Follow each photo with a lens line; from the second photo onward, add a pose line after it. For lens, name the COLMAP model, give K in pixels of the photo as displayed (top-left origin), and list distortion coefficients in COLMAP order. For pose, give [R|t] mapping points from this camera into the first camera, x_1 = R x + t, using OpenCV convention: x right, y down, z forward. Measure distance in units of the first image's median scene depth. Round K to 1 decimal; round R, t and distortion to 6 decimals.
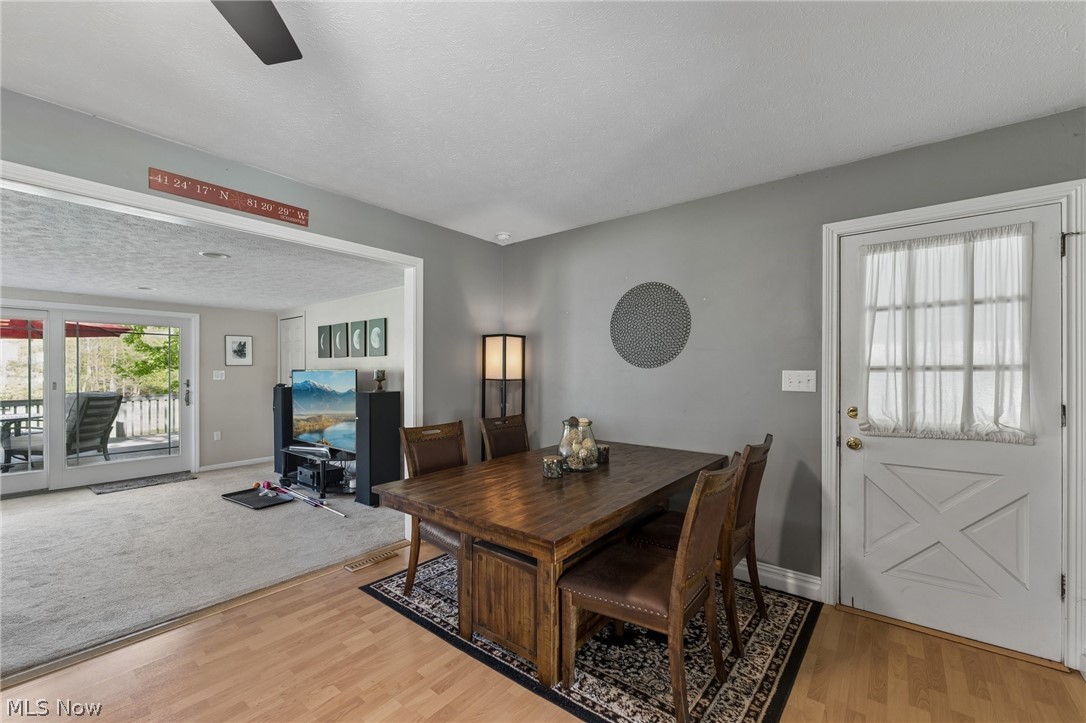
lens RADIAL K [[443.5, 0, 545.2], [0, 443.5, 371.3], [0, 0, 1]] dist [0.000856, -0.000027]
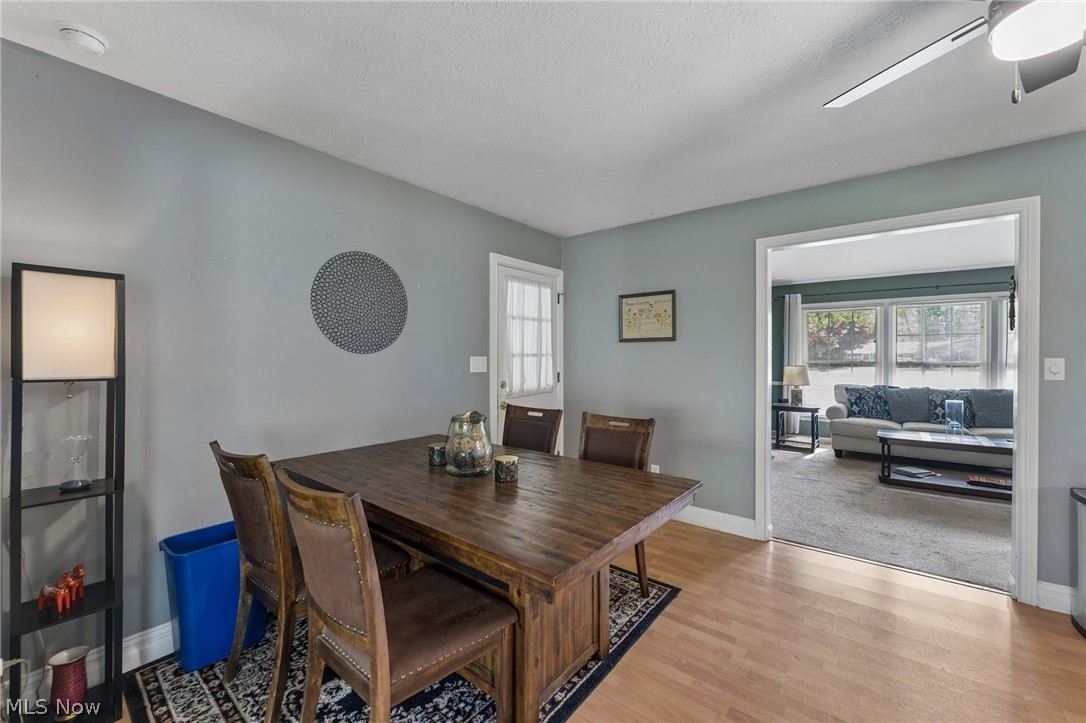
lens RADIAL K [[443.5, 0, 543.8], [0, 443.5, 355.5], [0, 0, 1]] dist [0.000856, -0.000027]
pose [[0.004662, -0.000746, 0.999989, -0.800154], [0.000032, 1.000000, 0.000746, -0.006799], [-0.999989, 0.000028, 0.004662, 0.868082]]
